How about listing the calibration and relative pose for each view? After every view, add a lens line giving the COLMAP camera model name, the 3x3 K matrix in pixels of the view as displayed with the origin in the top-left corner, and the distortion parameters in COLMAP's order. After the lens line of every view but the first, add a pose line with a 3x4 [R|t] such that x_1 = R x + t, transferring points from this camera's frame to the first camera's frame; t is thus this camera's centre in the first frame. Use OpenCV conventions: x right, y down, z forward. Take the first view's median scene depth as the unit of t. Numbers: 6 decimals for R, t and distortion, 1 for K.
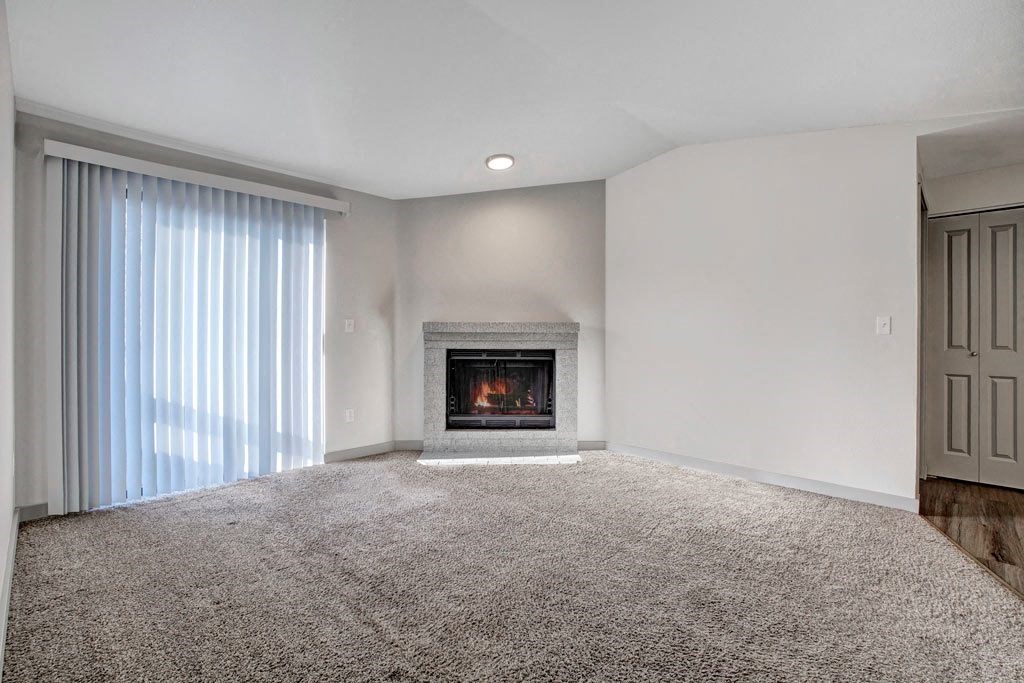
lens RADIAL K [[490.5, 0, 512.3], [0, 490.5, 347.4], [0, 0, 1]] dist [-0.022905, 0.000593]
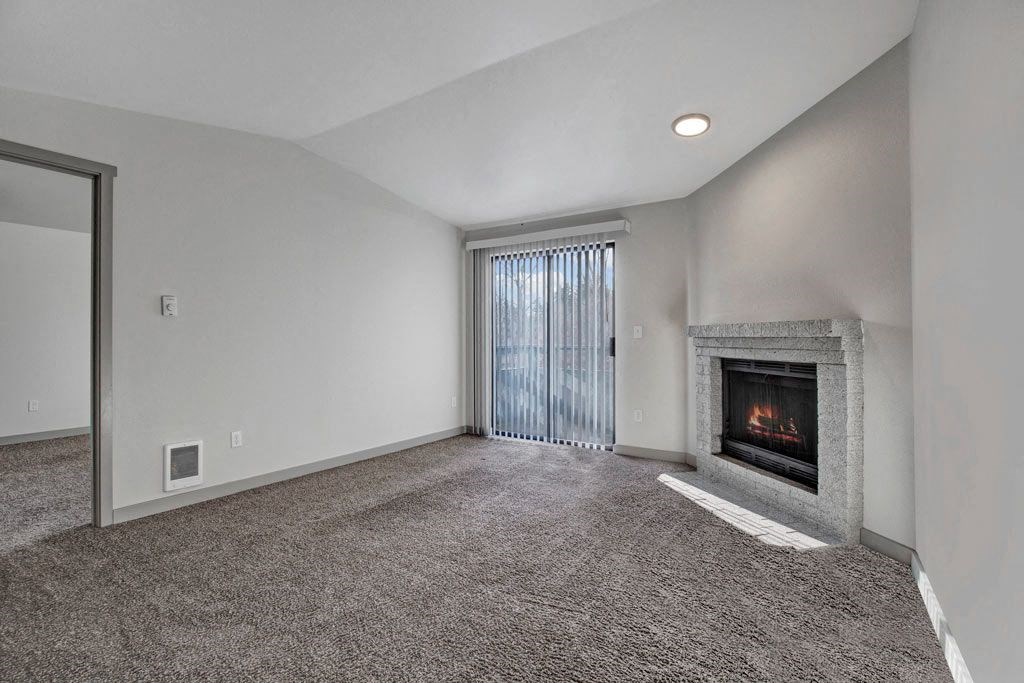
lens RADIAL K [[490.5, 0, 512.3], [0, 490.5, 347.4], [0, 0, 1]] dist [-0.022905, 0.000593]
pose [[0.142334, 0.013457, -0.989727, 0.639539], [-0.024361, 0.999652, 0.010089, -0.013187], [0.989519, 0.022675, 0.142612, 0.533070]]
